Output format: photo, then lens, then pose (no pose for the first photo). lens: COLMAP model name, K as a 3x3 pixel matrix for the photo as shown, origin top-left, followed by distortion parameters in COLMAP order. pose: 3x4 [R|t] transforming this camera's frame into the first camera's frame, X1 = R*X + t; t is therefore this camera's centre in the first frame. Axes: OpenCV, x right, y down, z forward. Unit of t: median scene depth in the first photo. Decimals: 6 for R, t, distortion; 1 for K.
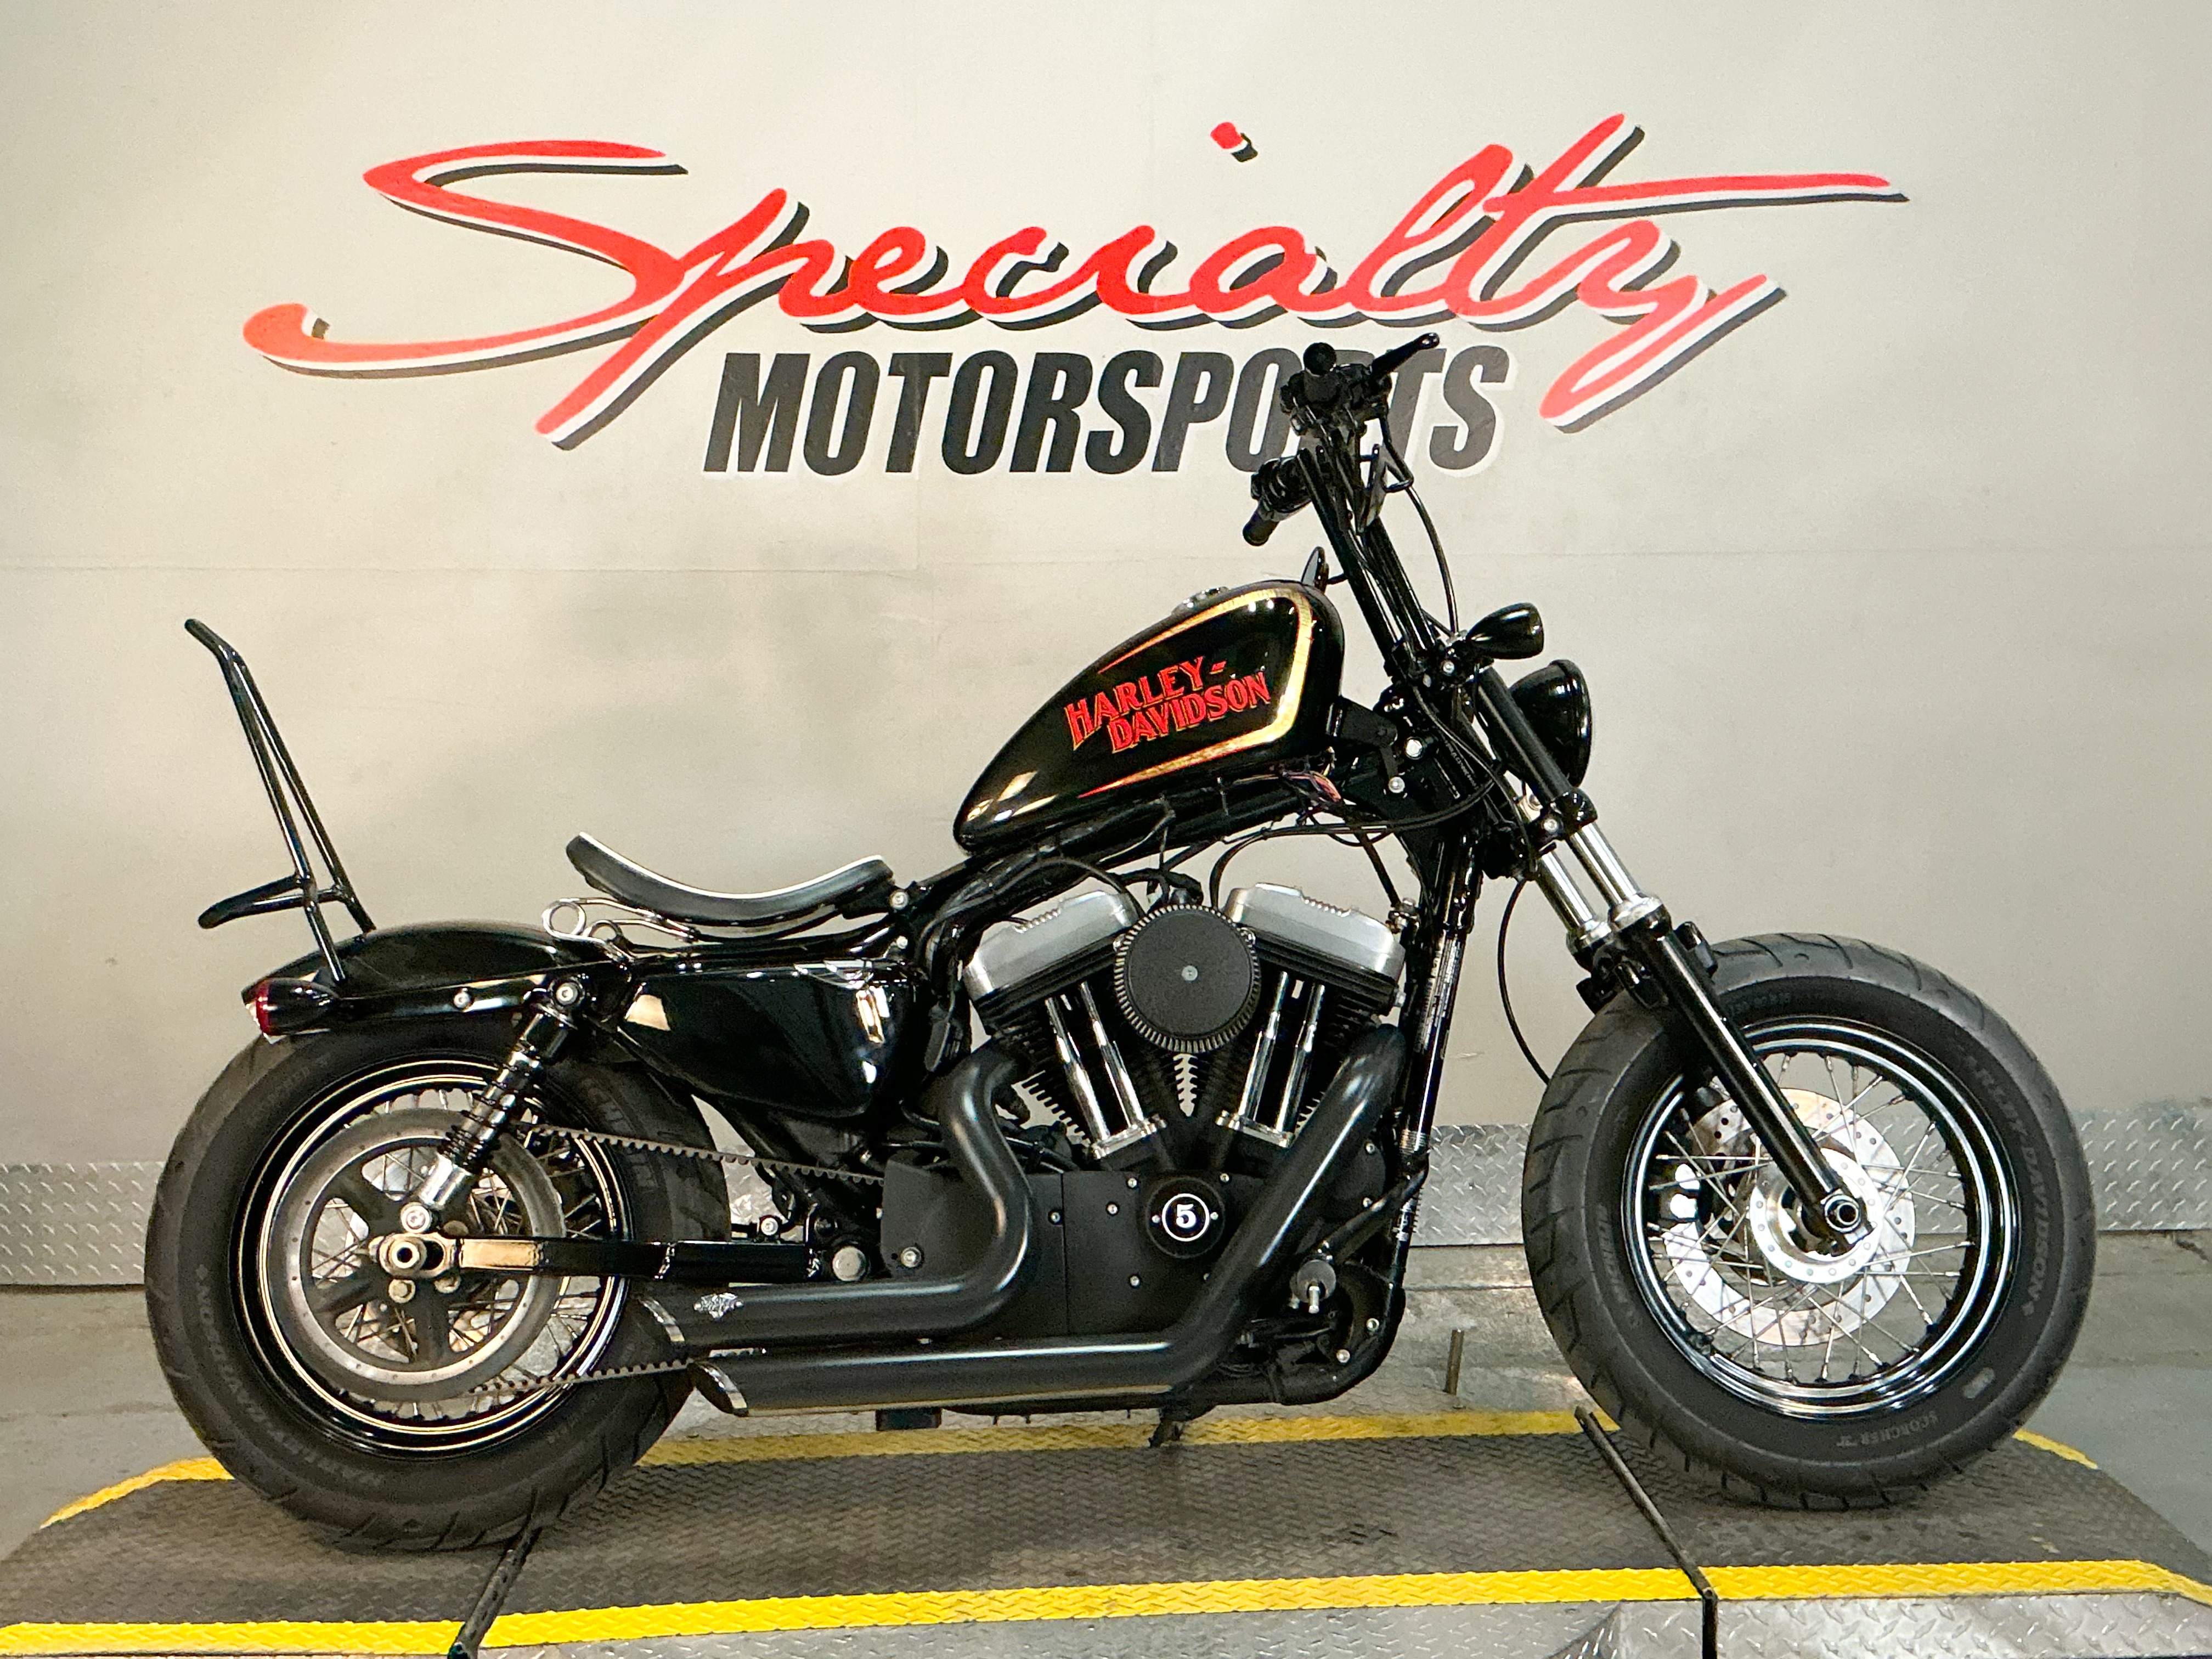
lens RADIAL K [[2631.1, 0, 1110.4], [0, 2631.1, 814.7], [0, 0, 1]] dist [0.081351, 0.000000]
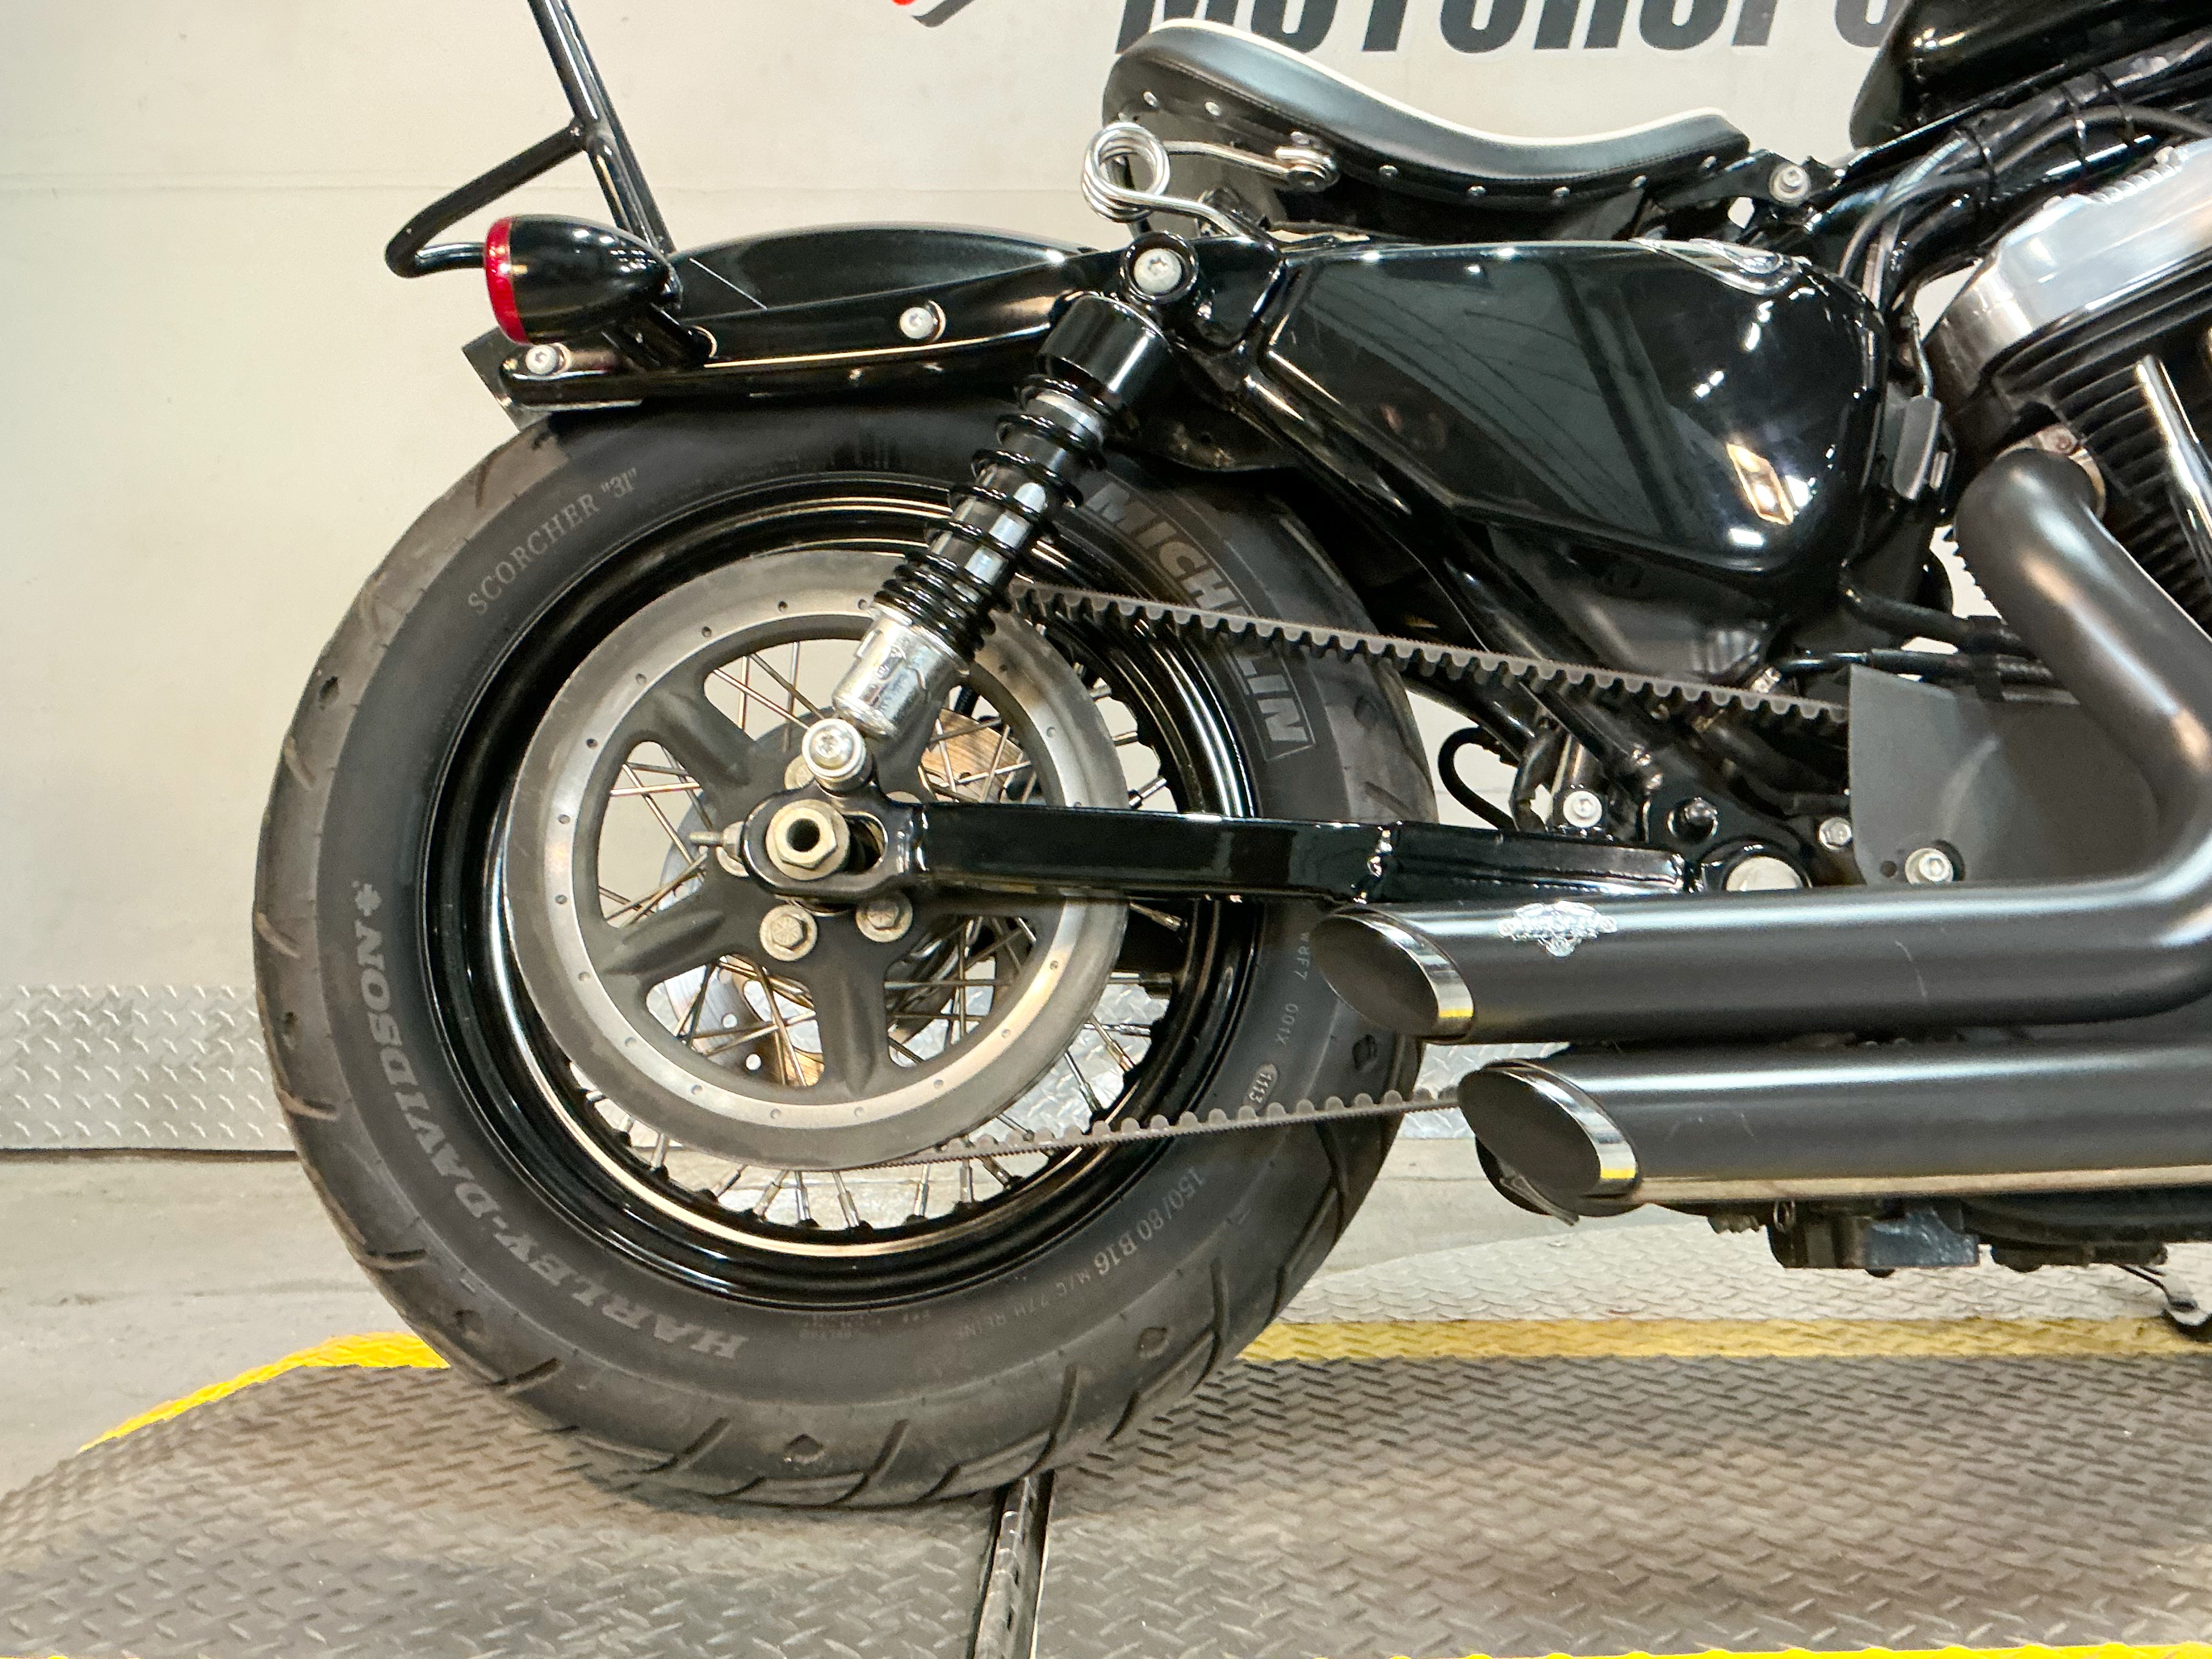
lens RADIAL K [[2128.5, 0, 1091.8], [0, 2128.5, 824.5], [0, 0, 1]] dist [0.089861, 0.000000]
pose [[0.998523, 0.006909, -0.053887, -0.190455], [-0.009853, 0.998462, -0.054564, 0.176735], [0.053427, 0.055014, 0.997055, 0.619180]]
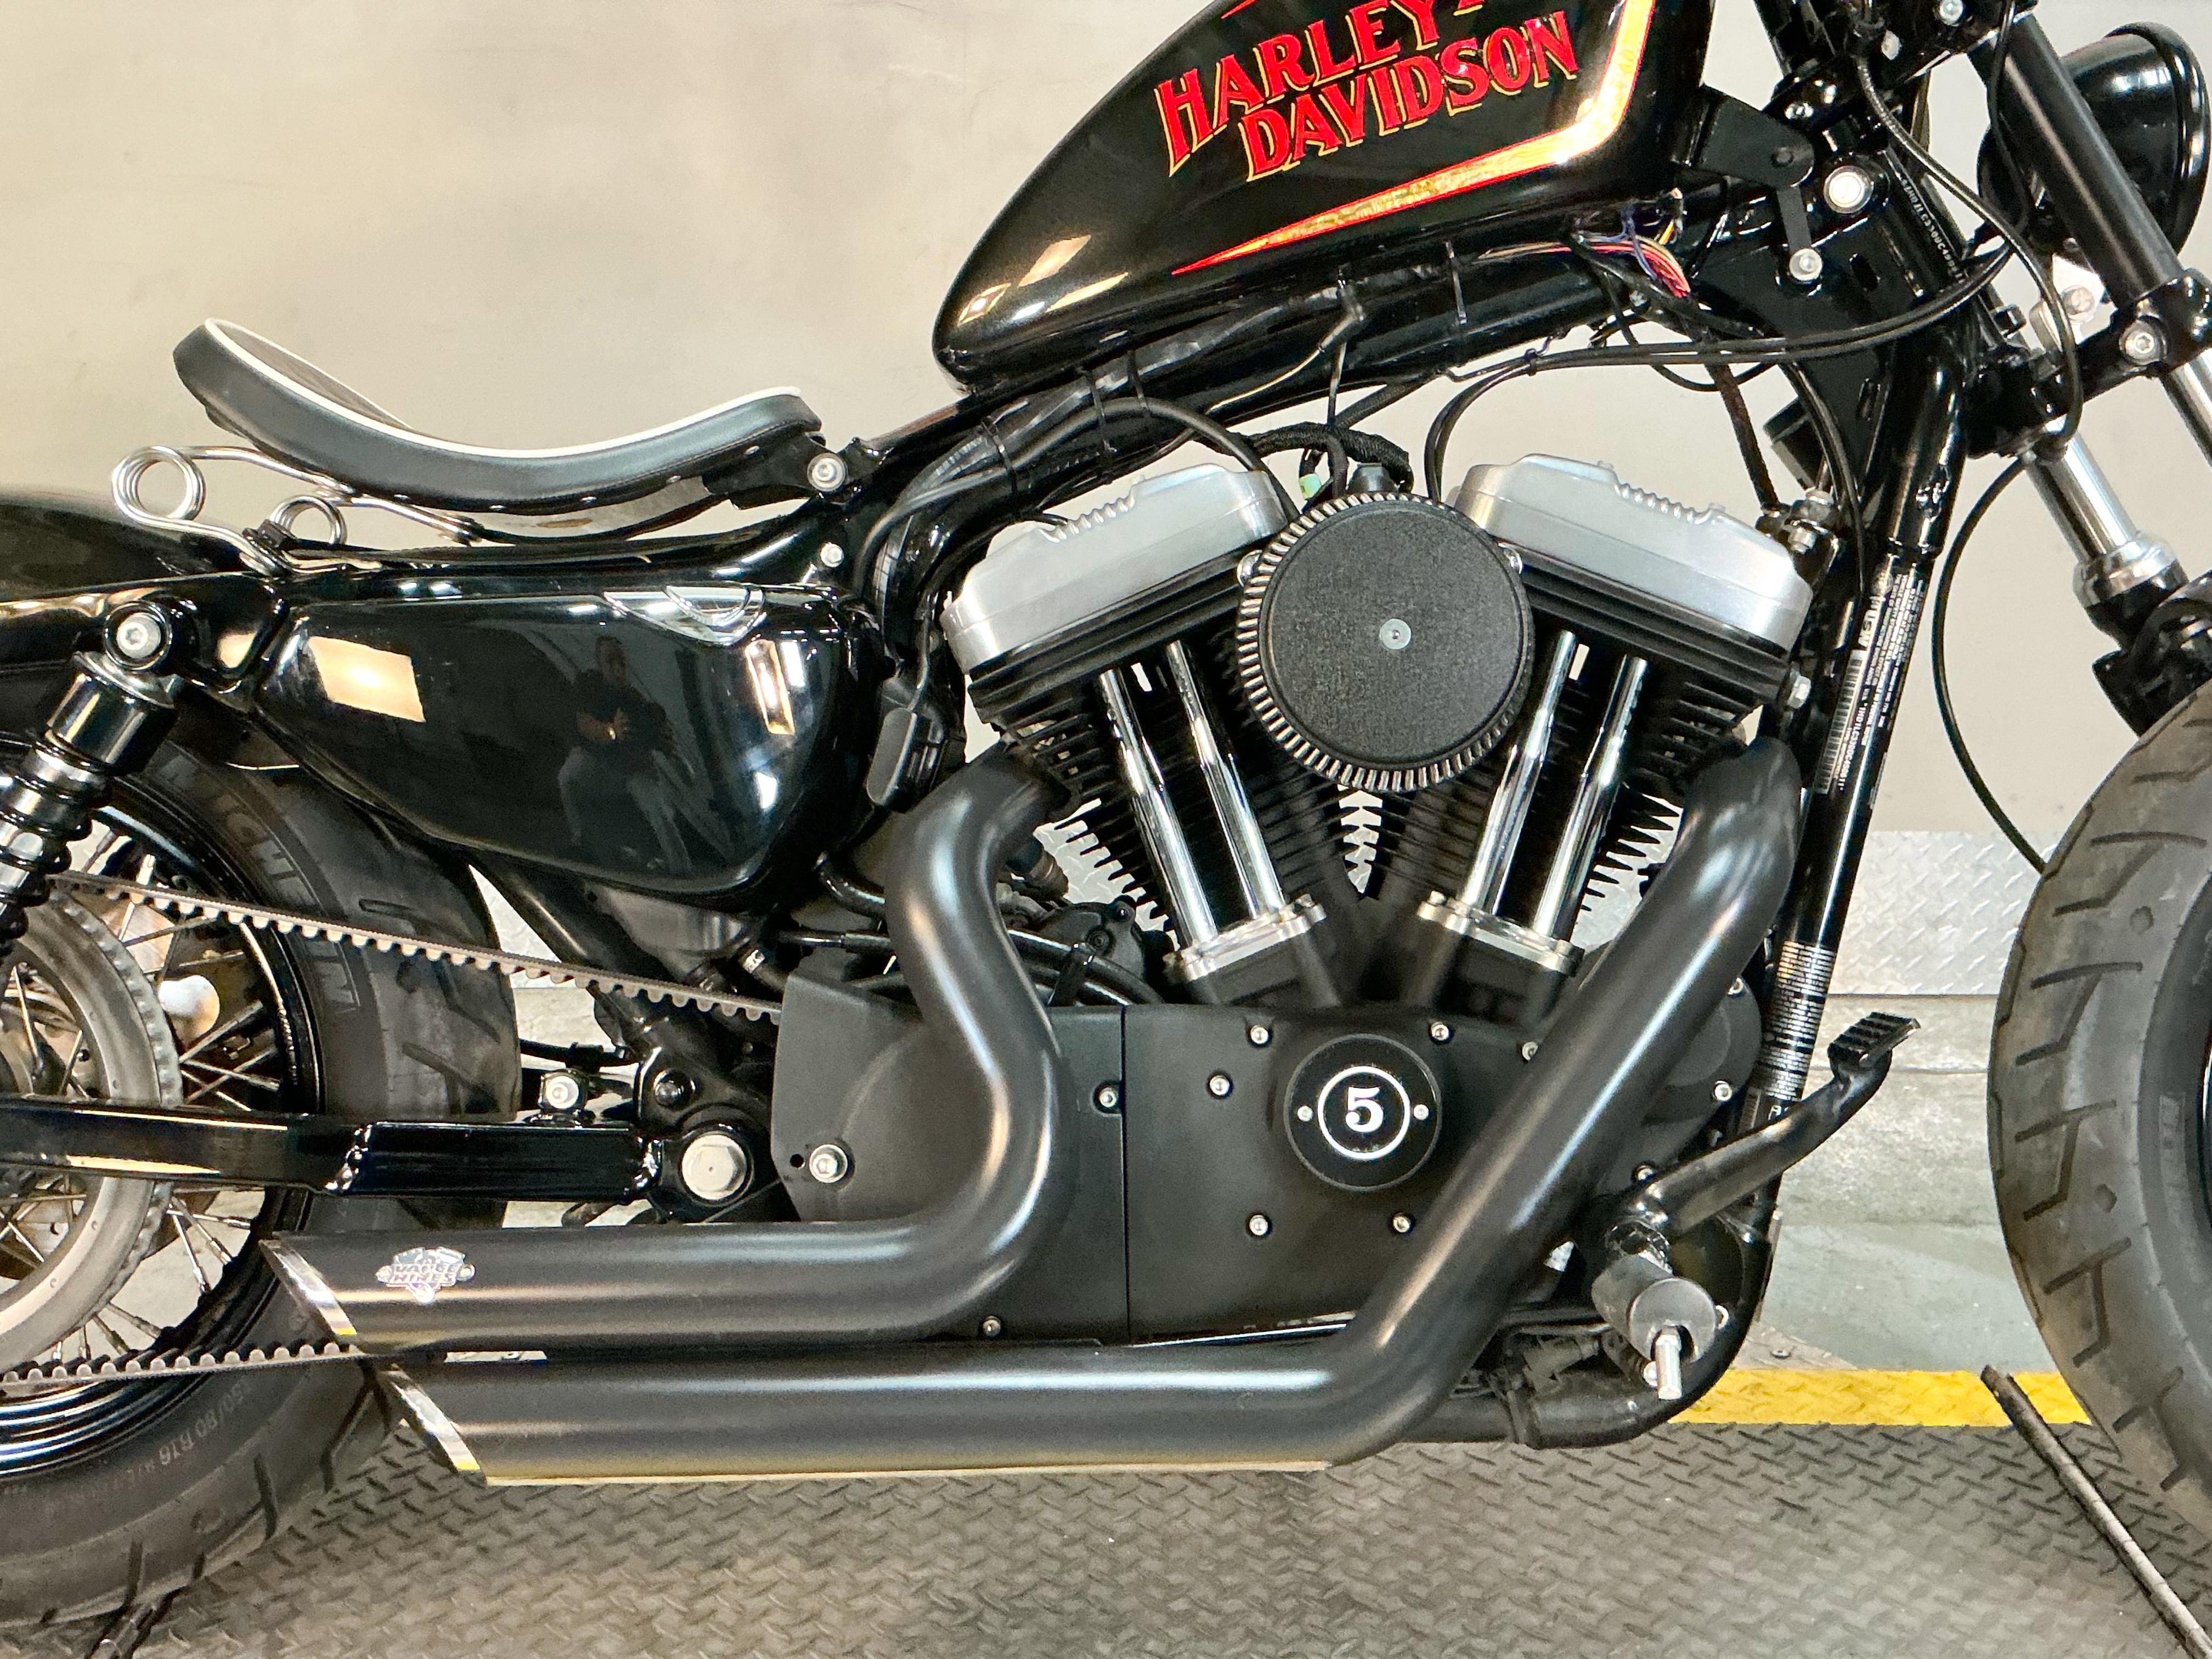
lens RADIAL K [[2364.6, 0, 1114.4], [0, 2364.6, 831.5], [0, 0, 1]] dist [0.067197, 0.000000]
pose [[0.999119, 0.029785, -0.029562, -0.007354], [-0.024642, 0.986612, 0.161215, 0.026044], [0.033968, -0.160344, 0.986476, 0.538353]]
